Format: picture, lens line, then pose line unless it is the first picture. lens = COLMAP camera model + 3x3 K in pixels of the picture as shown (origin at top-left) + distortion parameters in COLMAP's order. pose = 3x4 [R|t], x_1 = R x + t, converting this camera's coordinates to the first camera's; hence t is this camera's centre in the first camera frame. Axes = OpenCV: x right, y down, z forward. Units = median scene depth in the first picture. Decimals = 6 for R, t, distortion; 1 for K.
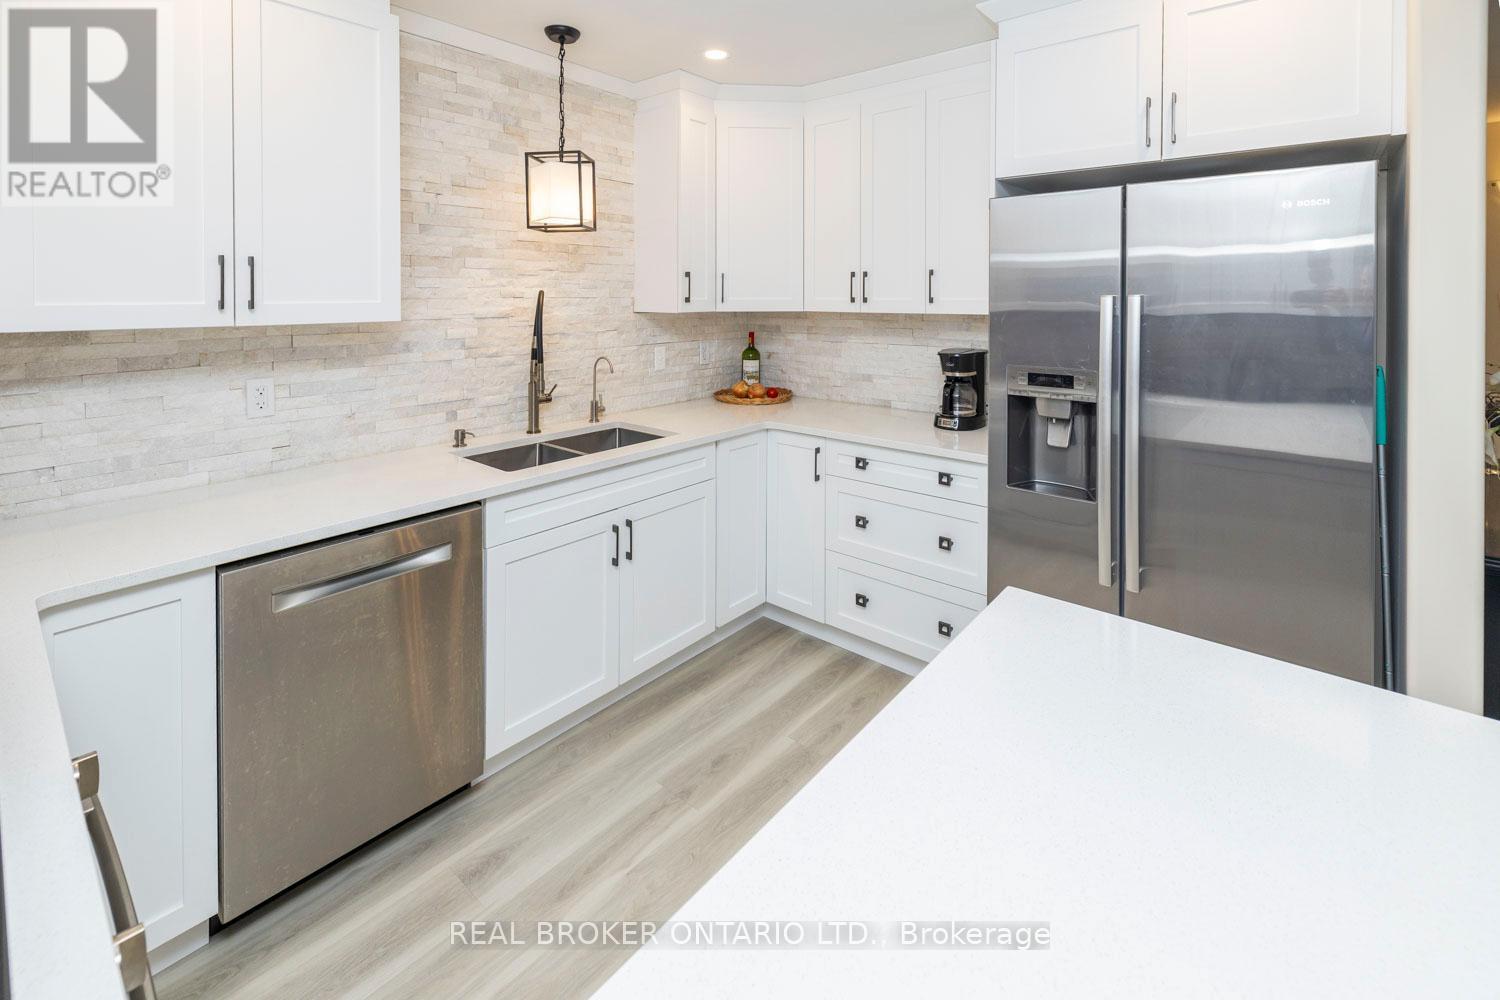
lens RADIAL K [[666.1, 0, 748.0], [0, 666.1, 304.9], [0, 0, 1]] dist [0.000180, 0.000150]
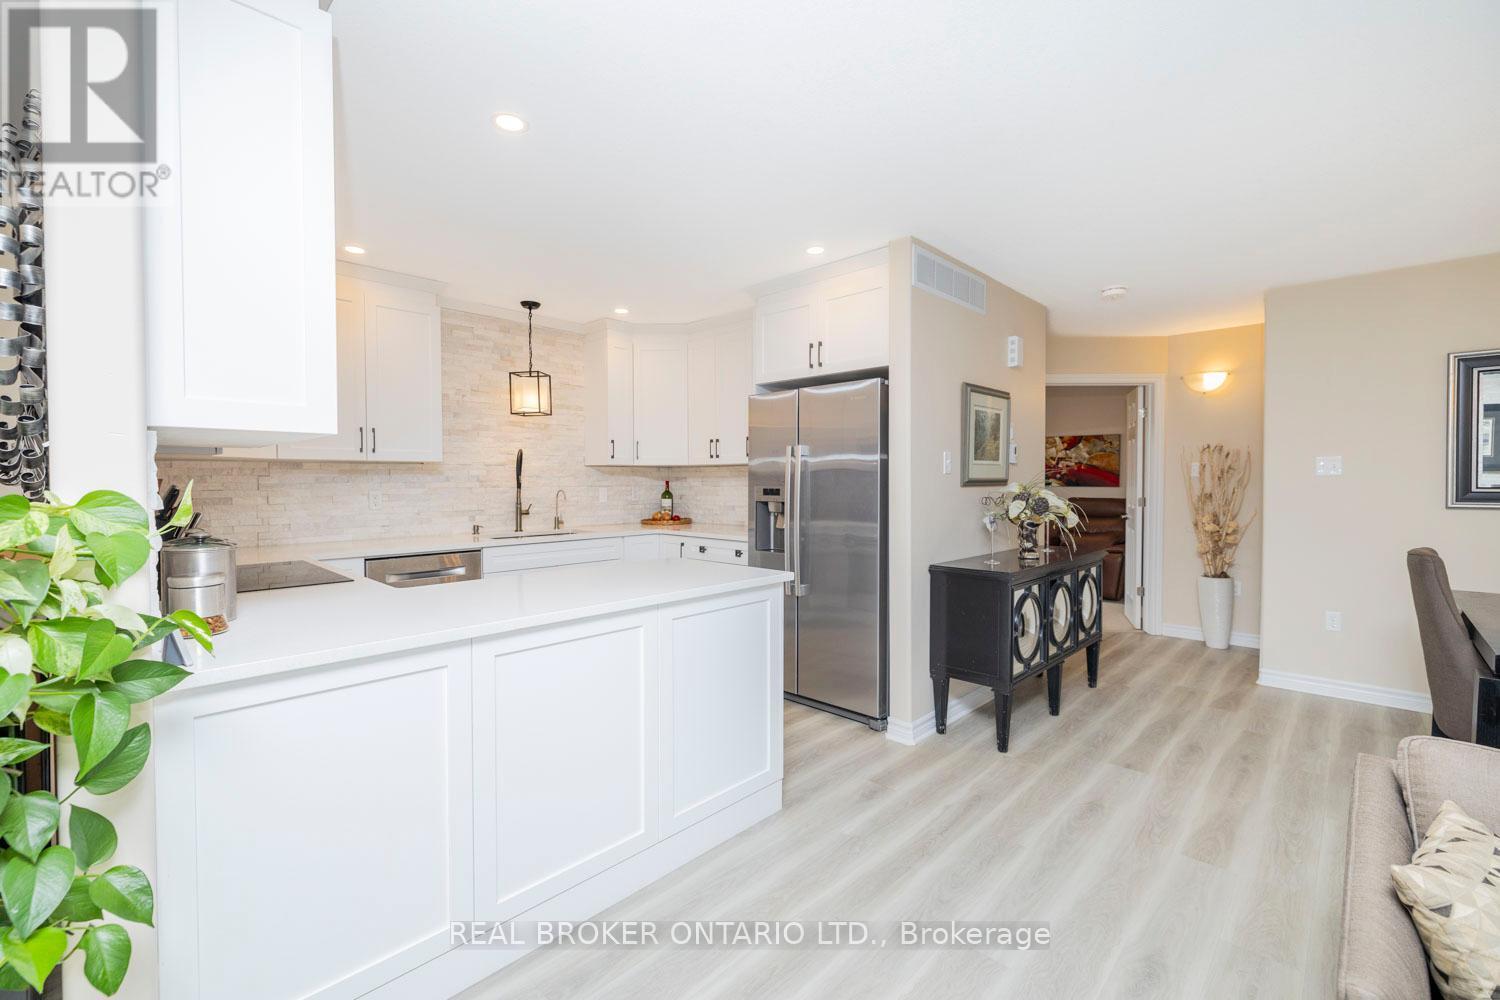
lens RADIAL K [[634.5, 0, 725.5], [0, 634.5, 499.0], [0, 0, 1]] dist [-0.001759, -0.000115]
pose [[0.995953, 0.002656, -0.089833, 0.381196], [-0.001049, 0.999839, 0.017925, 0.079221], [0.089866, -0.017759, 0.995796, -0.629059]]
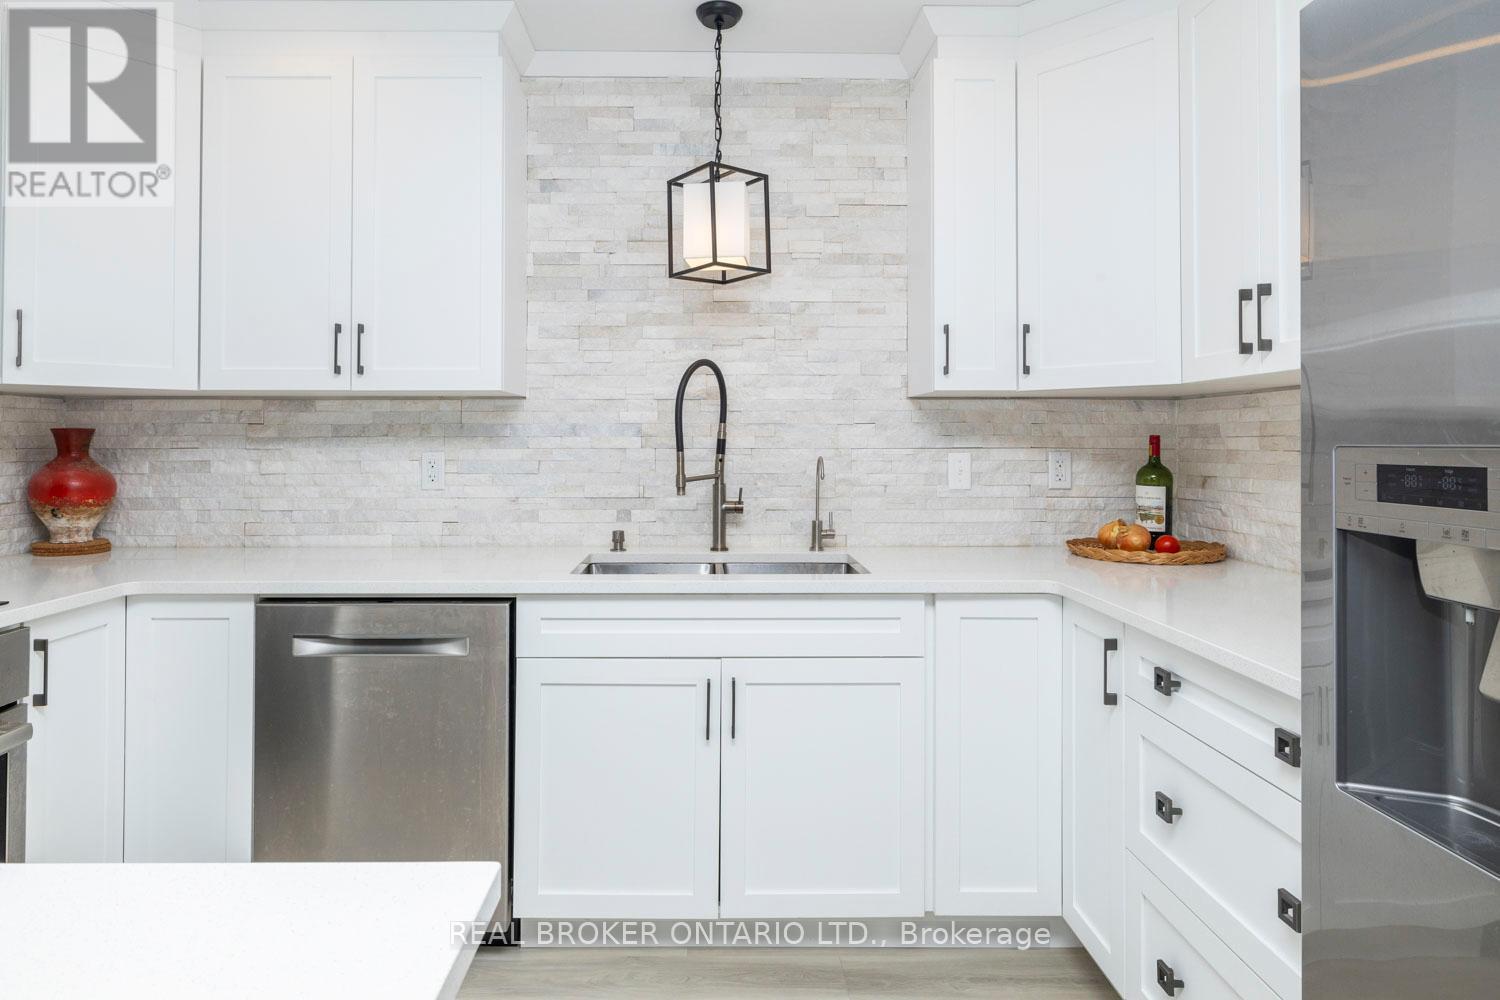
lens RADIAL K [[854.5, 0, 703.0], [0, 854.5, 429.0], [0, 0, 1]] dist [0.001637, 0.000552]
pose [[0.648484, -0.008707, -0.761178, 0.424240], [-0.011894, 0.999697, -0.021569, 0.077584], [0.761135, 0.023041, 0.648184, 0.363813]]
